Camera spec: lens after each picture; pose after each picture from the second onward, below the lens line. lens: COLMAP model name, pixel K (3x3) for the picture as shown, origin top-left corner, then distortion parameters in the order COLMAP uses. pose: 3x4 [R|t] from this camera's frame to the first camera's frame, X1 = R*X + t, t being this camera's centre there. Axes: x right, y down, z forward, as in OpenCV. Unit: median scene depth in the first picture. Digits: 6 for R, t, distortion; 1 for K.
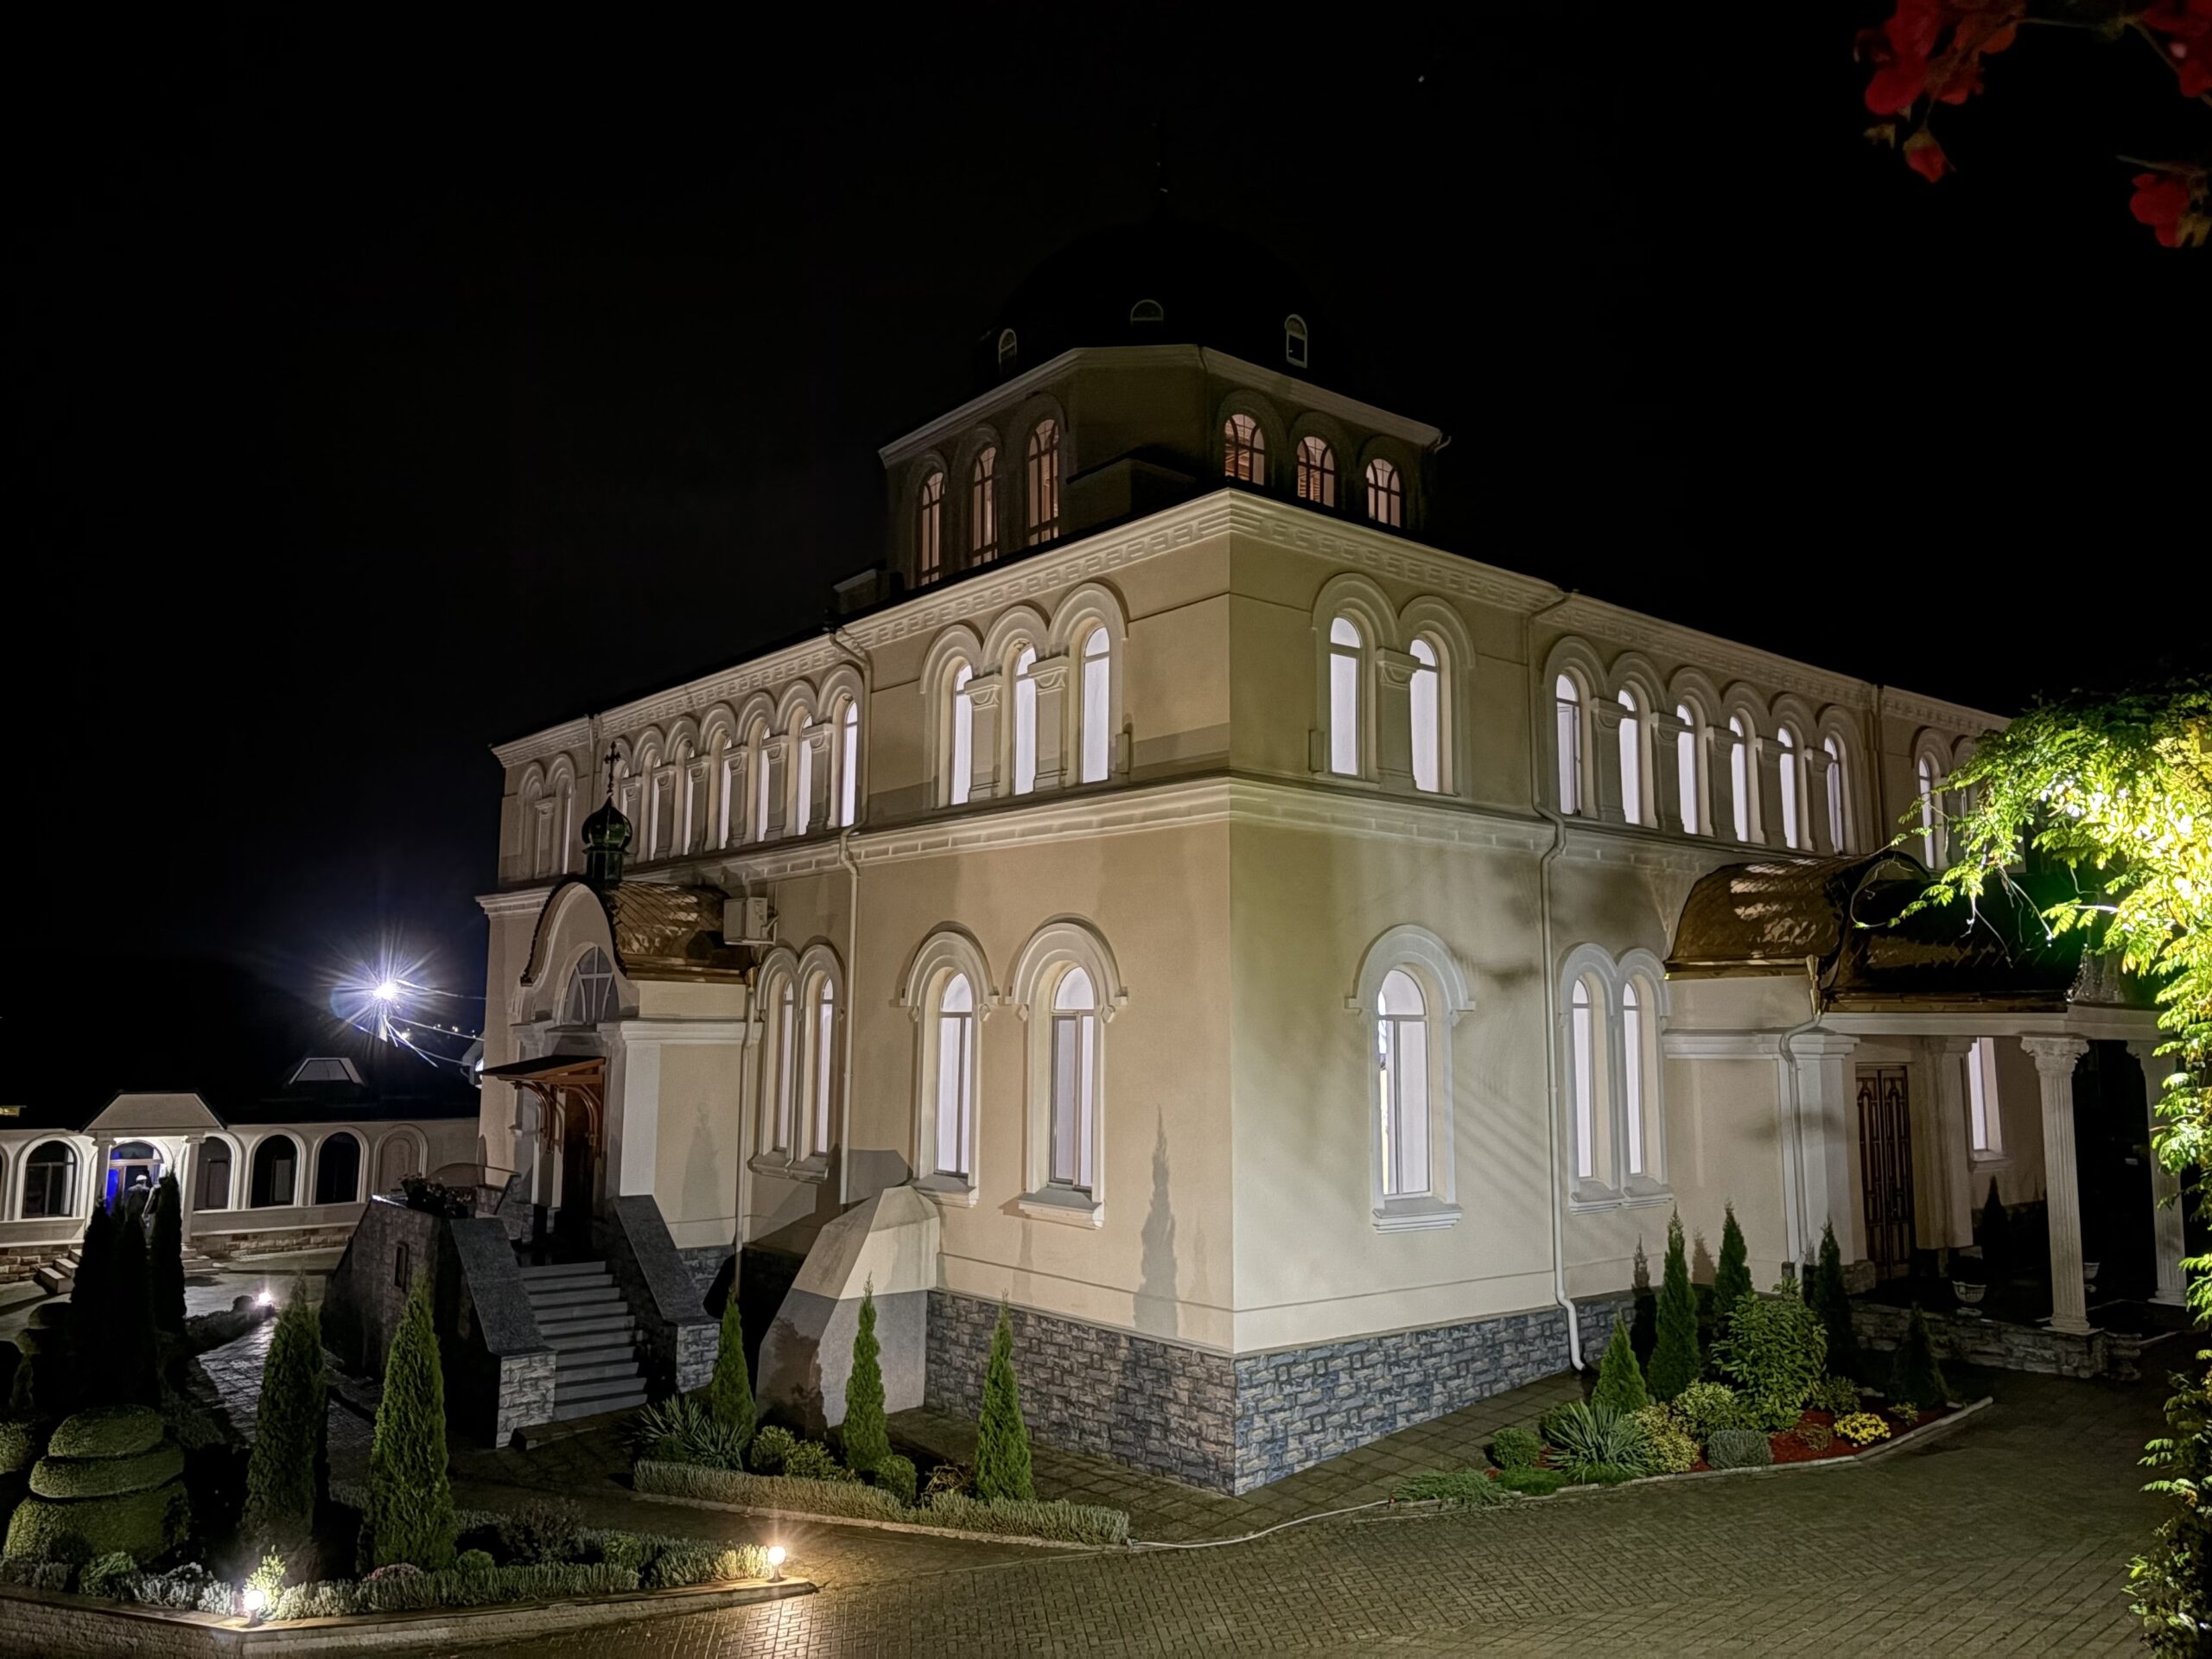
lens RADIAL K [[1631.7, 0, 1109.8], [0, 1631.7, 826.5], [0, 0, 1]] dist [0.000998, -0.006455]
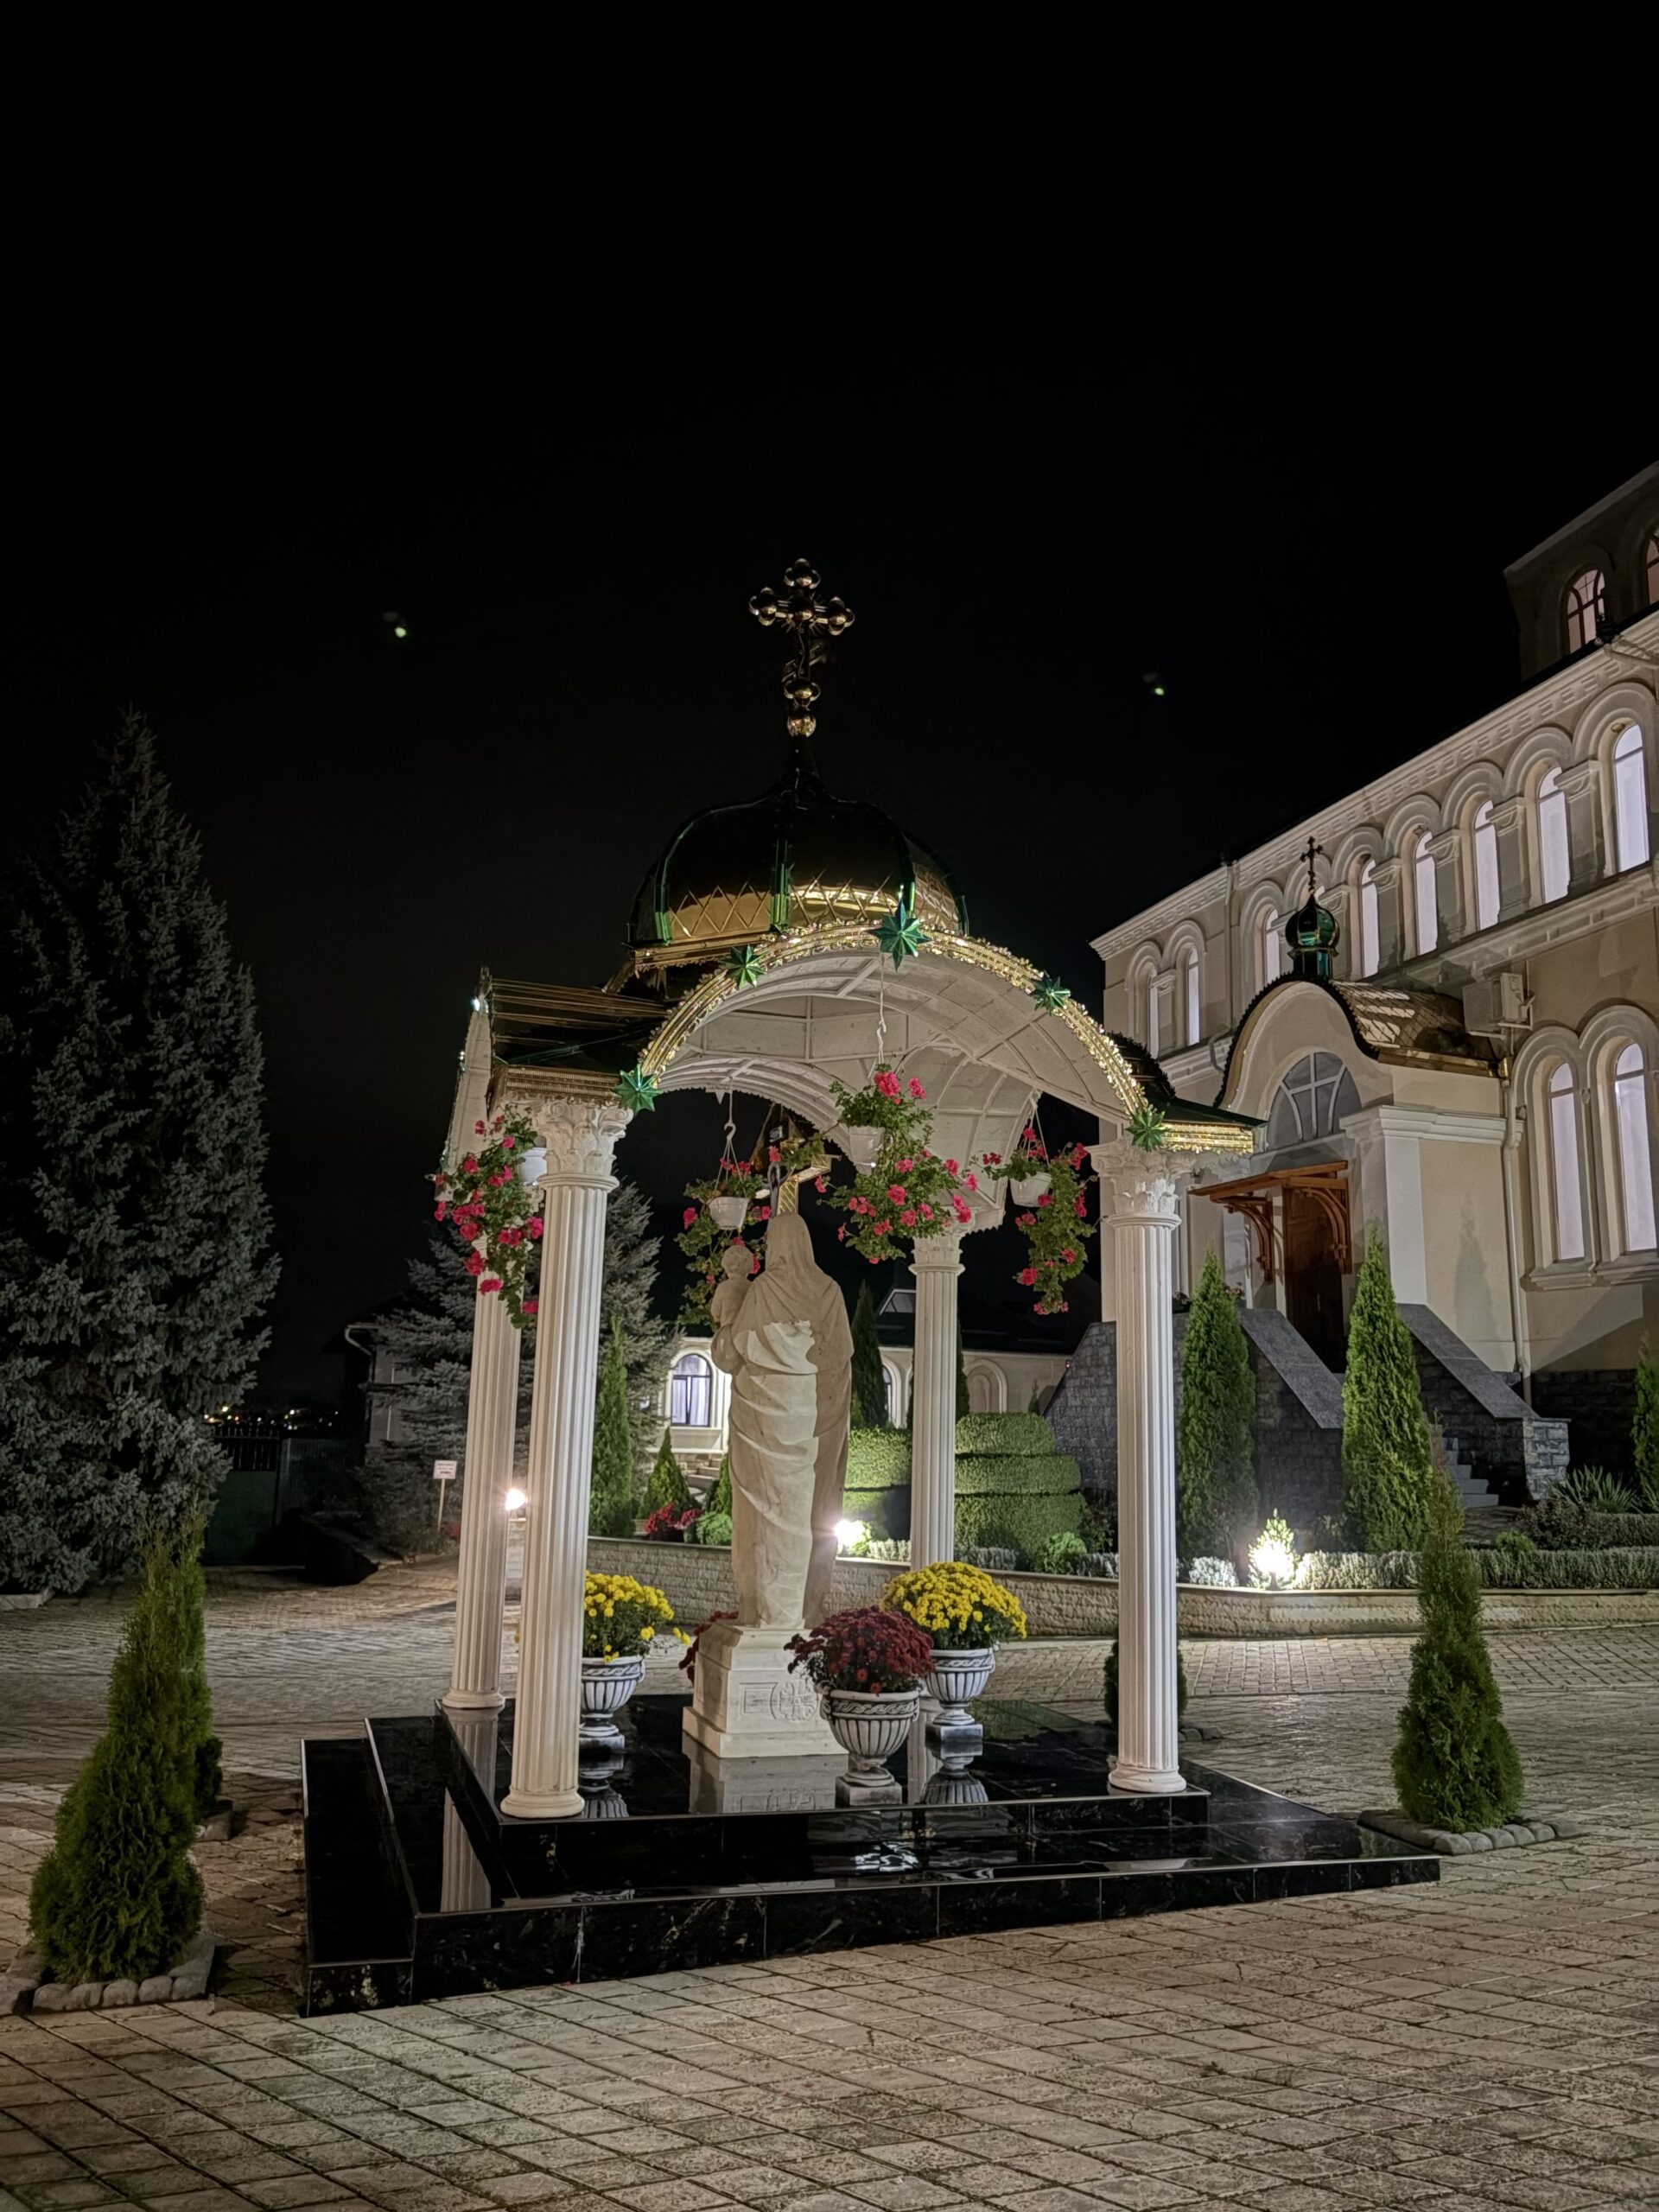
lens RADIAL K [[1631.7, 0, 821.5], [0, 1631.7, 1102.7], [0, 0, 1]] dist [0.000998, -0.006455]
pose [[0.929751, -0.063389, -0.362692, -0.251230], [0.032131, 0.995279, -0.091581, 0.183361], [0.366785, 0.073494, 0.927398, 0.061796]]
